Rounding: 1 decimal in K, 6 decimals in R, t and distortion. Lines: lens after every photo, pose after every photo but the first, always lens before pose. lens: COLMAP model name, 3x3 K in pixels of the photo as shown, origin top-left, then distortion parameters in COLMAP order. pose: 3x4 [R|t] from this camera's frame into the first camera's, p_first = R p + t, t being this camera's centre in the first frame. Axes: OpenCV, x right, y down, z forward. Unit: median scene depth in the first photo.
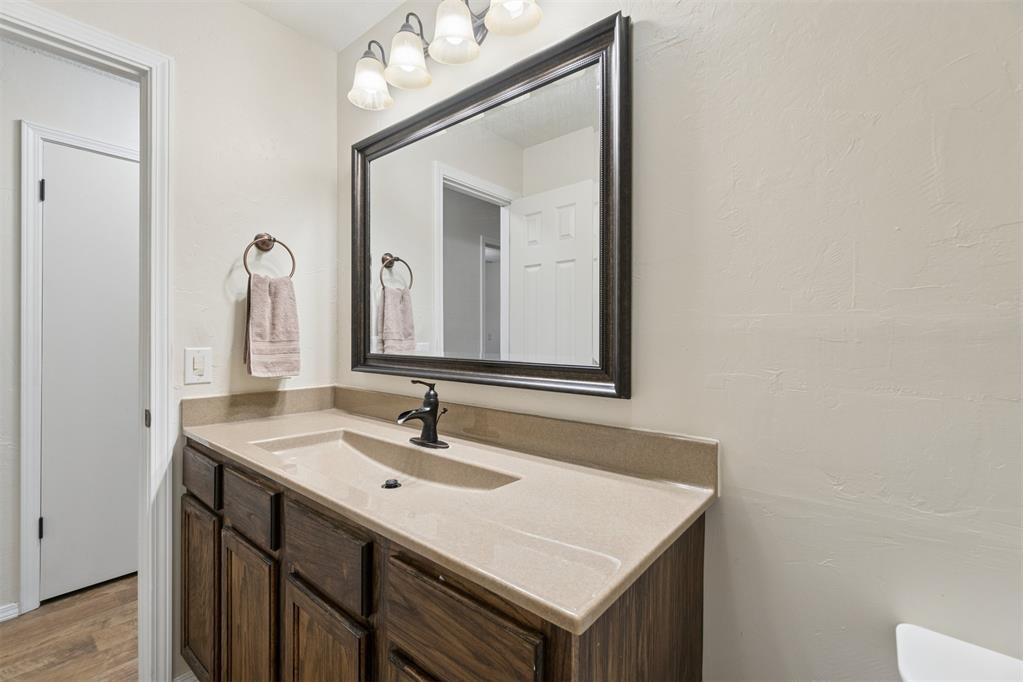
lens RADIAL K [[449.8, 0, 513.6], [0, 449.8, 334.7], [0, 0, 1]] dist [-0.001886, 0.000057]
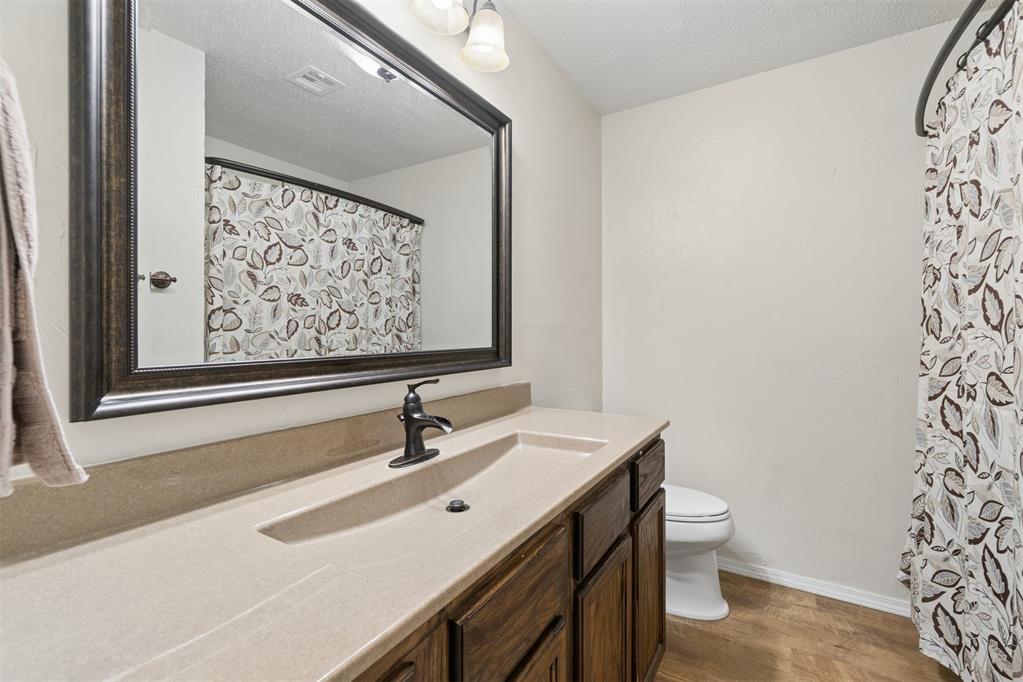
lens RADIAL K [[449.8, 0, 513.6], [0, 449.8, 334.7], [0, 0, 1]] dist [-0.001886, 0.000057]
pose [[-0.164002, -0.008573, 0.986423, -1.026901], [0.002519, 0.999955, 0.009110, 0.012861], [-0.986457, 0.003979, -0.163973, 0.973400]]
